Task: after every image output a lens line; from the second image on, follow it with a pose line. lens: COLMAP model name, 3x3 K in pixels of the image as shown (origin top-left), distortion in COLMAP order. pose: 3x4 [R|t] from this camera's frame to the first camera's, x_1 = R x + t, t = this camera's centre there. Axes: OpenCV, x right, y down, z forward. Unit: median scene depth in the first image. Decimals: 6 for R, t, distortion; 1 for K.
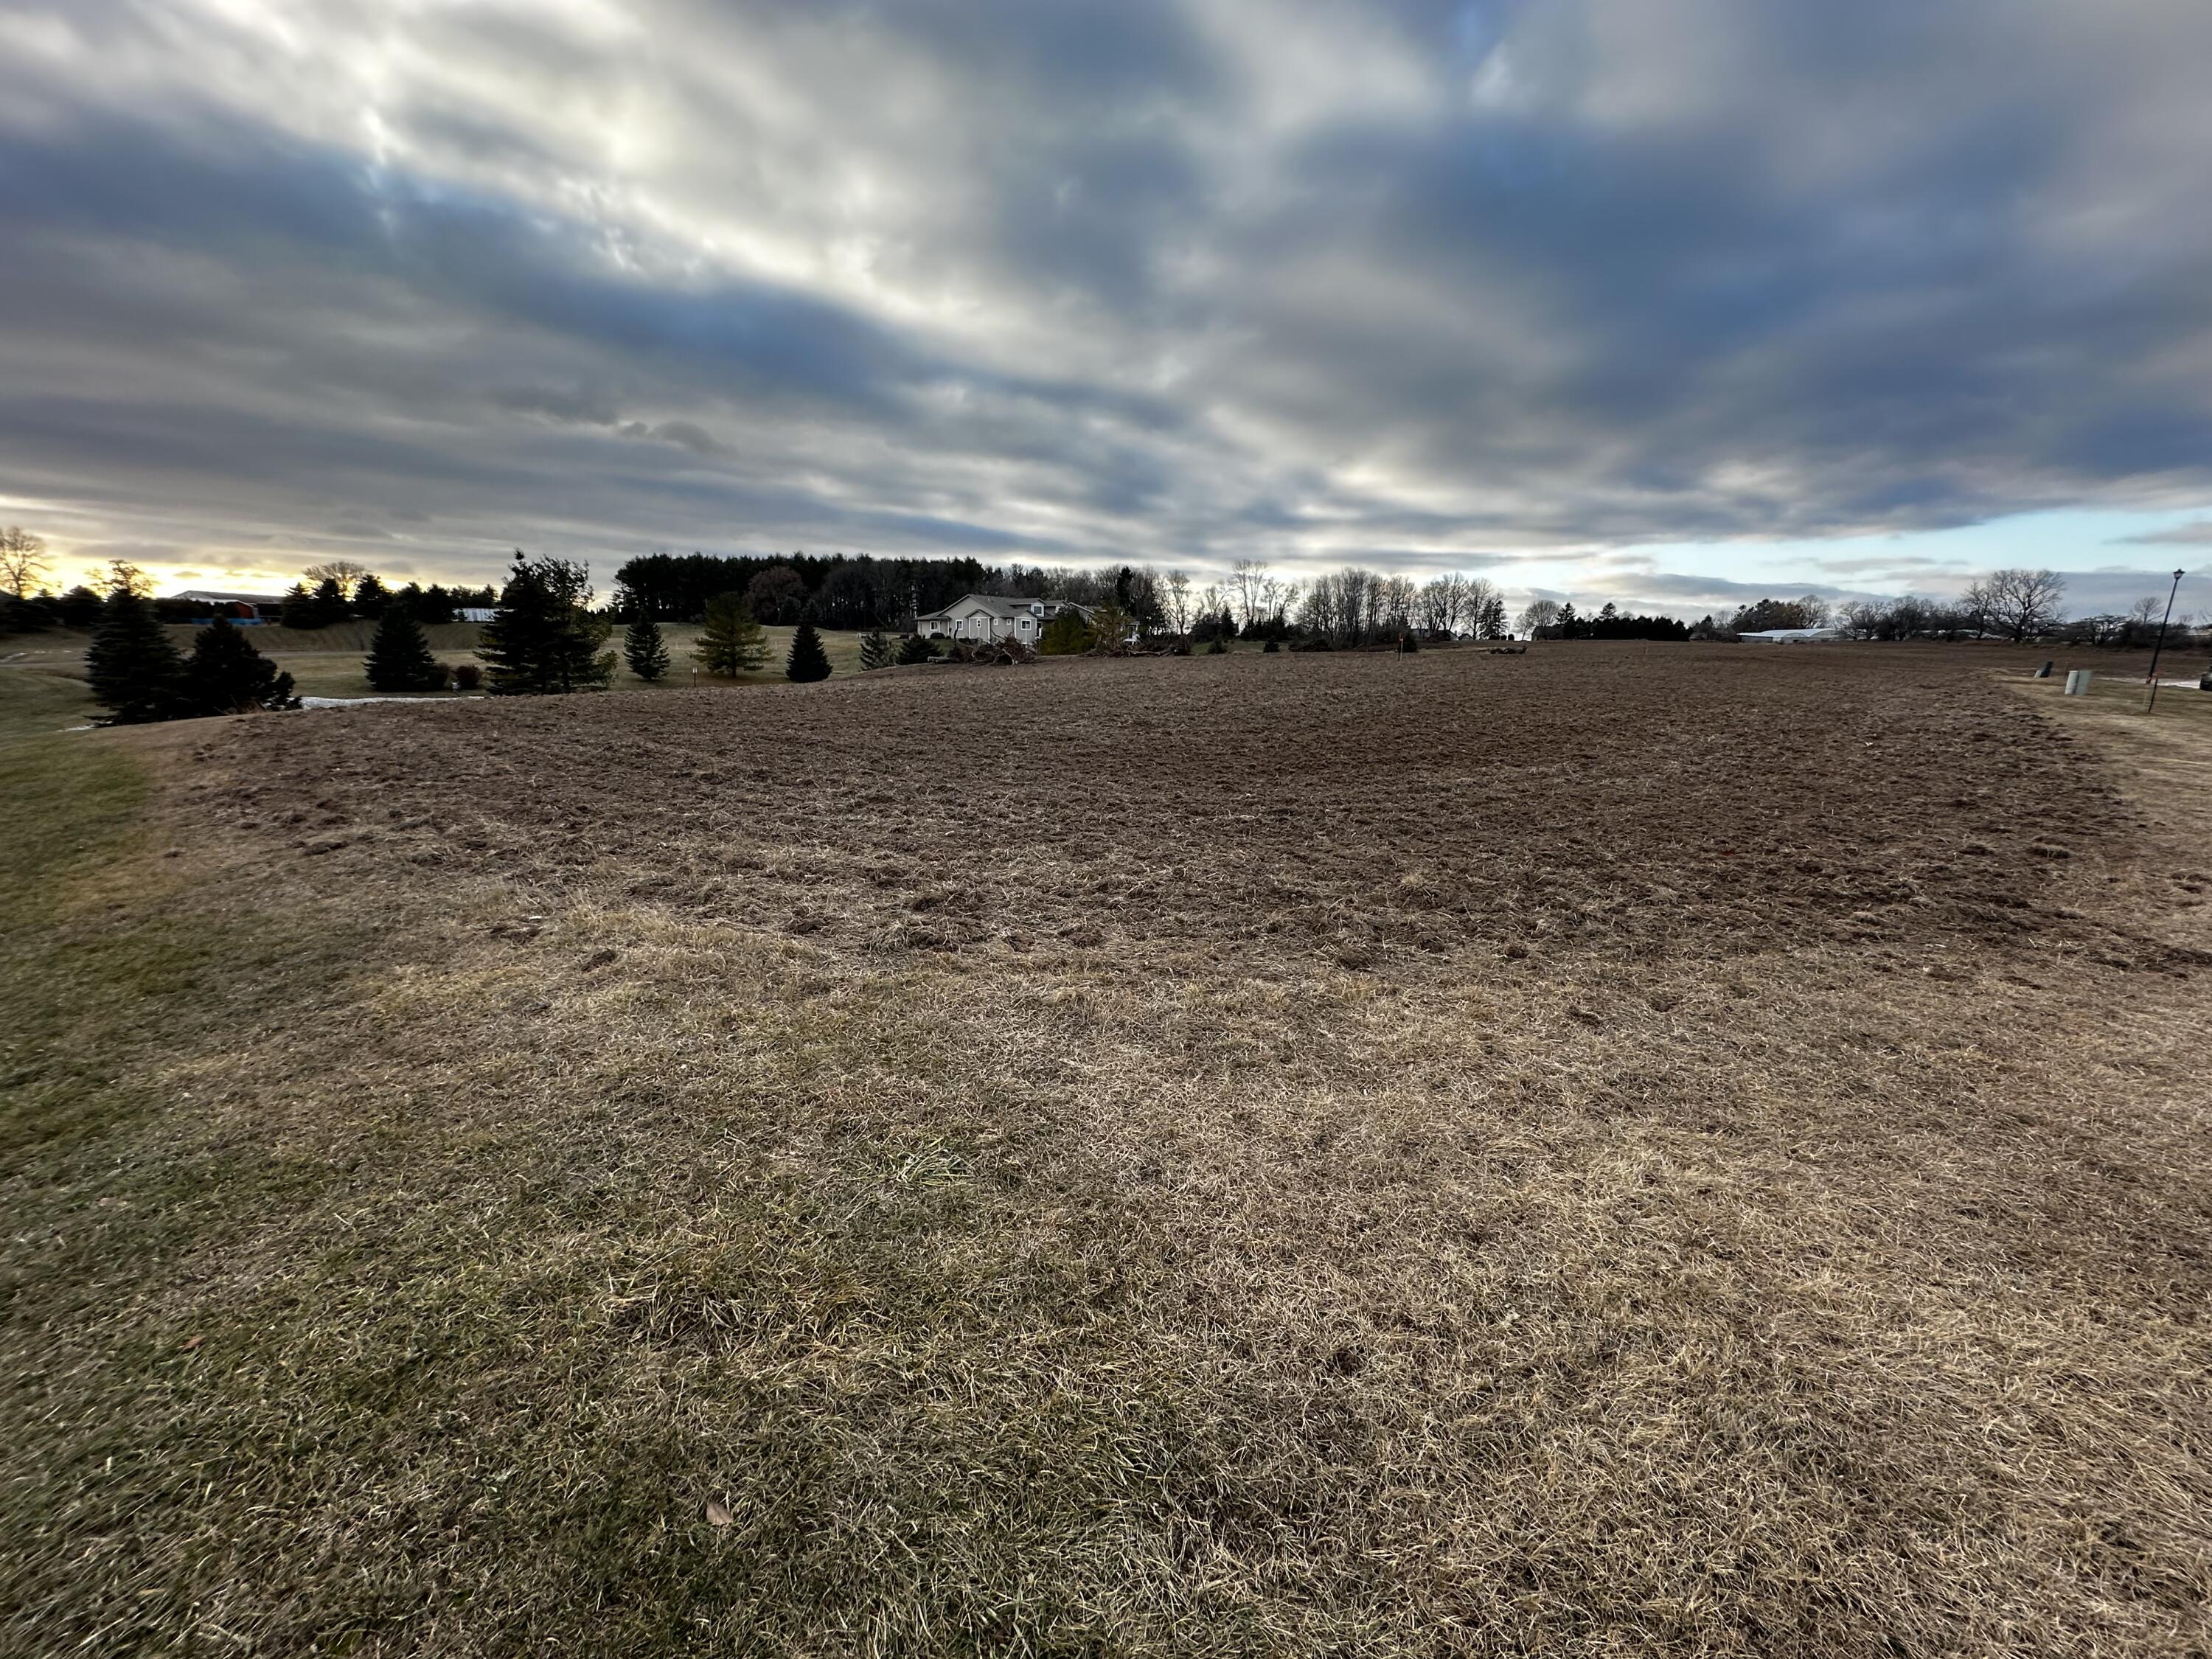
lens RADIAL K [[886.5, 0, 1109.5], [0, 886.5, 836.3], [0, 0, 1]] dist [0.001611, 0.000144]
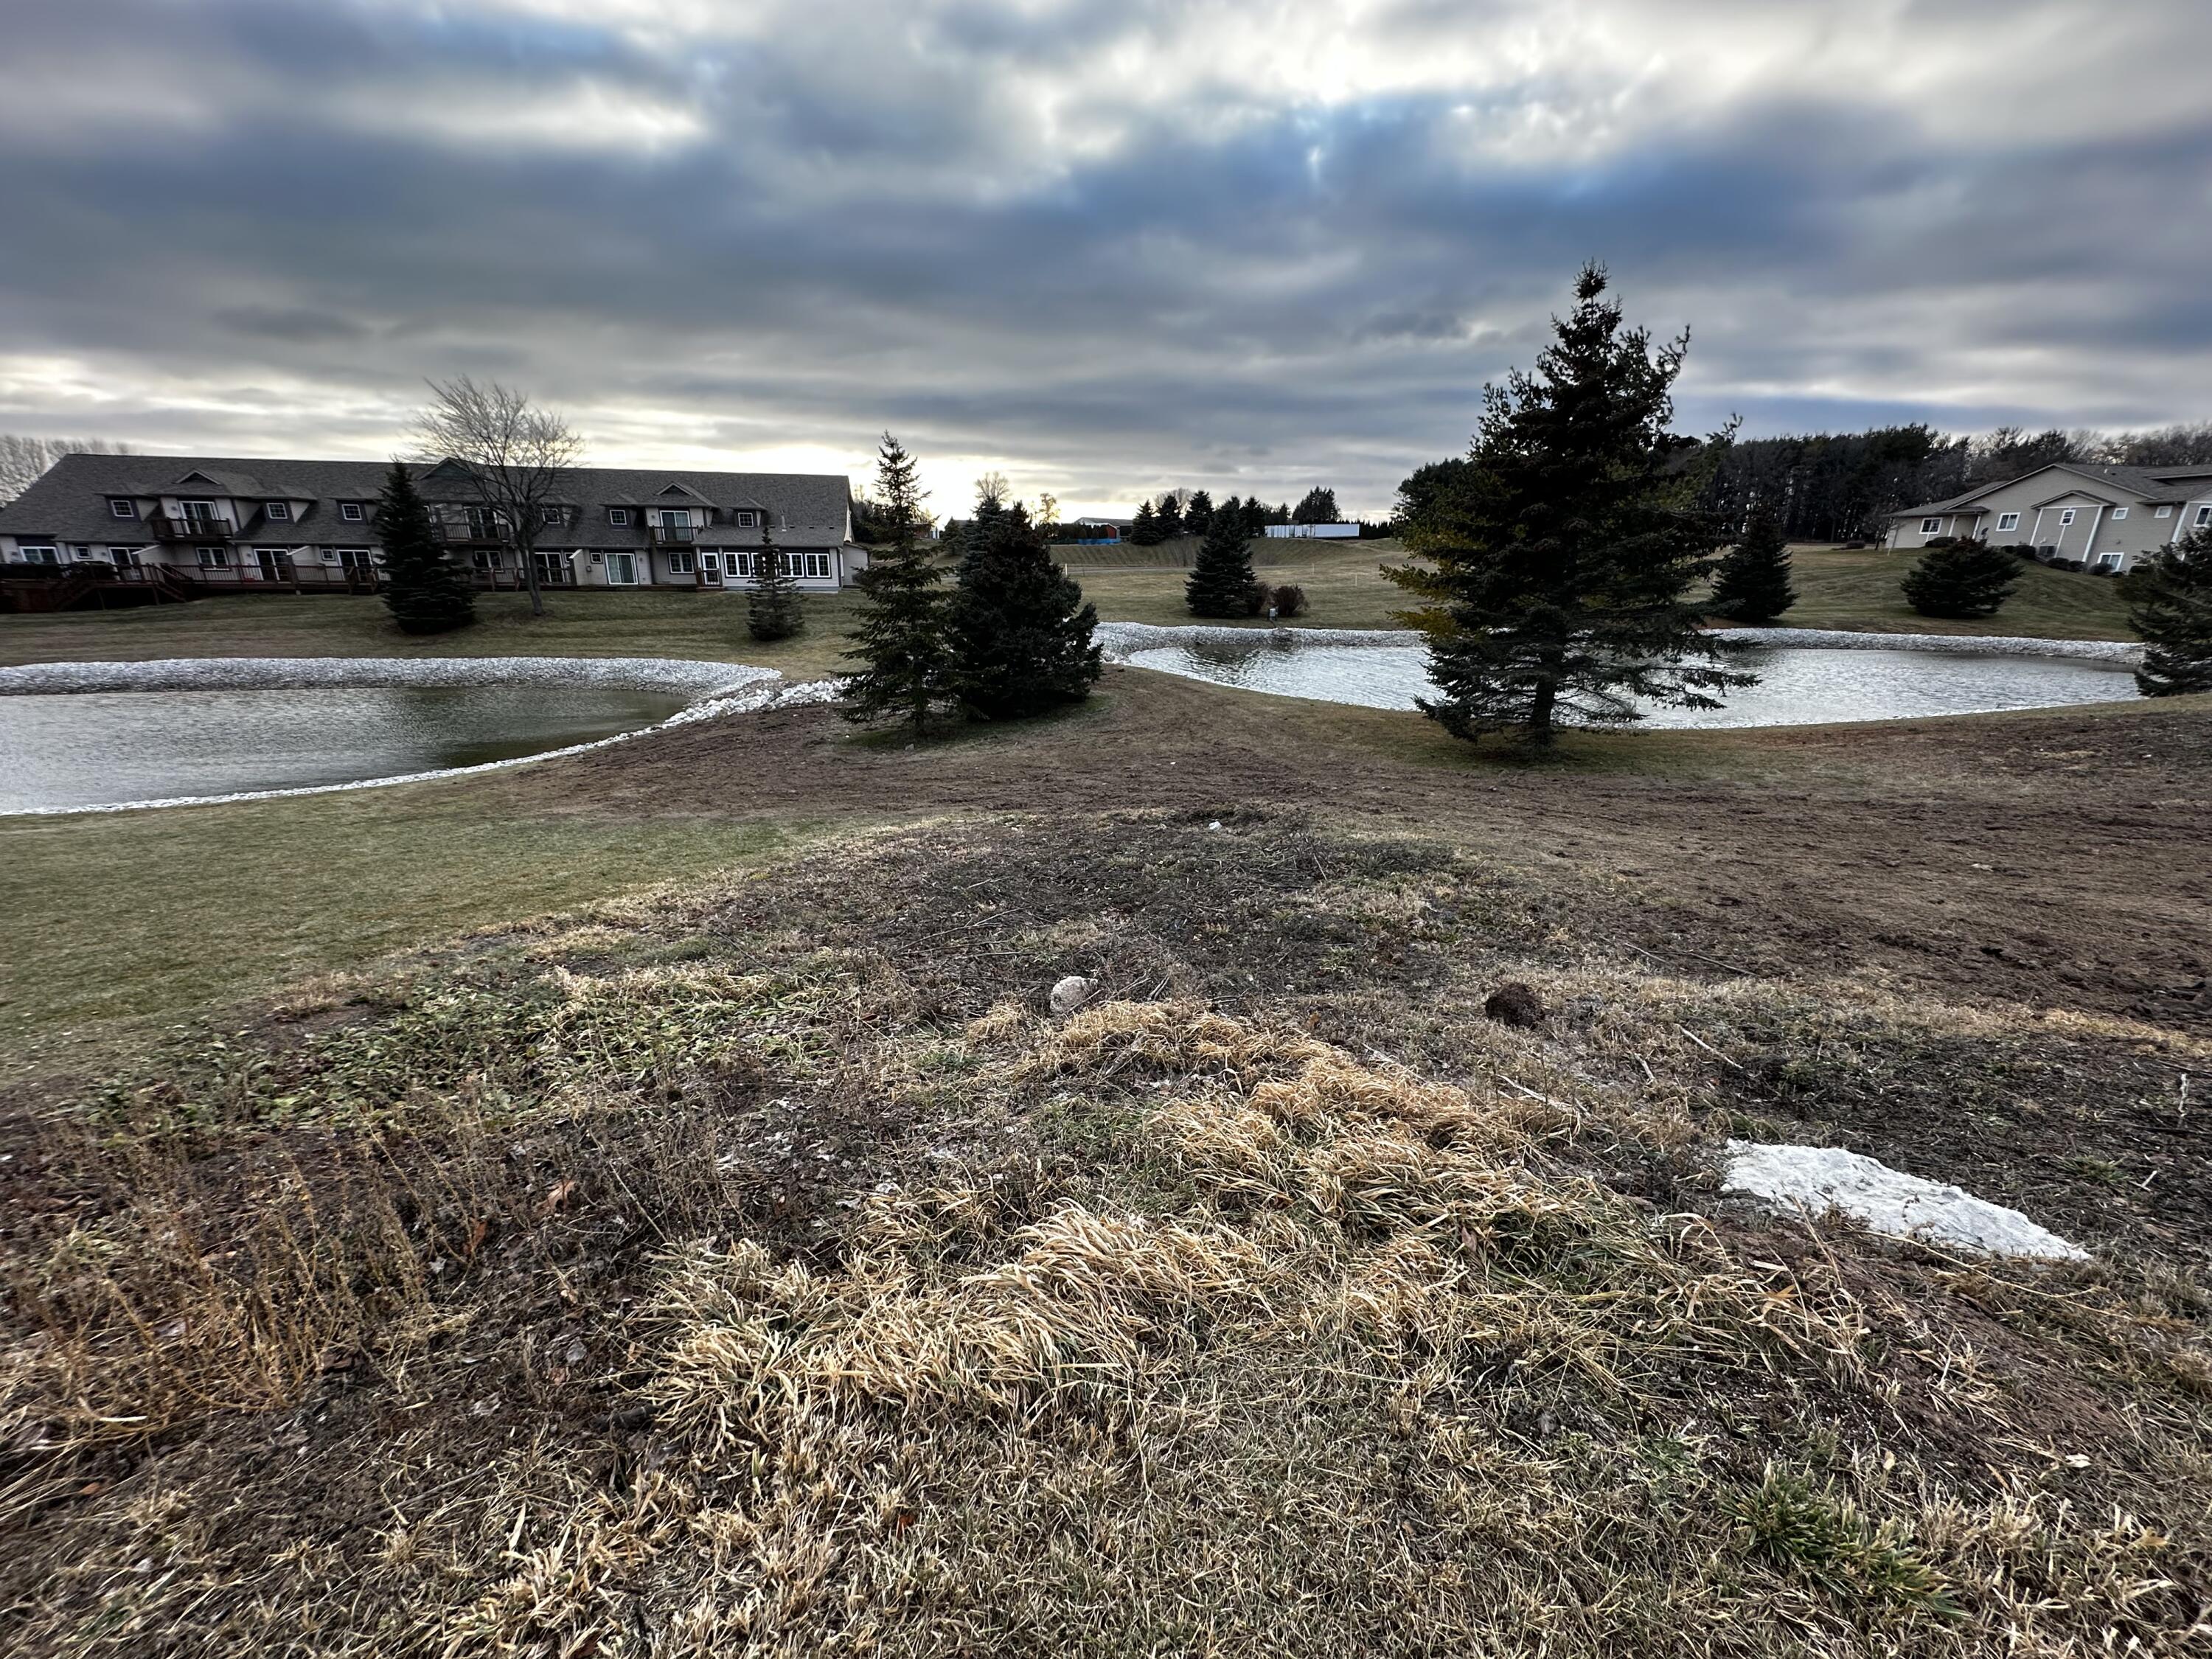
lens RADIAL K [[886.5, 0, 1102.6], [0, 886.5, 830.9], [0, 0, 1]] dist [0.001611, 0.000144]
pose [[0.715139, 0.201789, -0.669221, -0.169436], [-0.145967, 0.979427, 0.139342, -0.040987], [0.683571, -0.001964, 0.729881, 0.195578]]
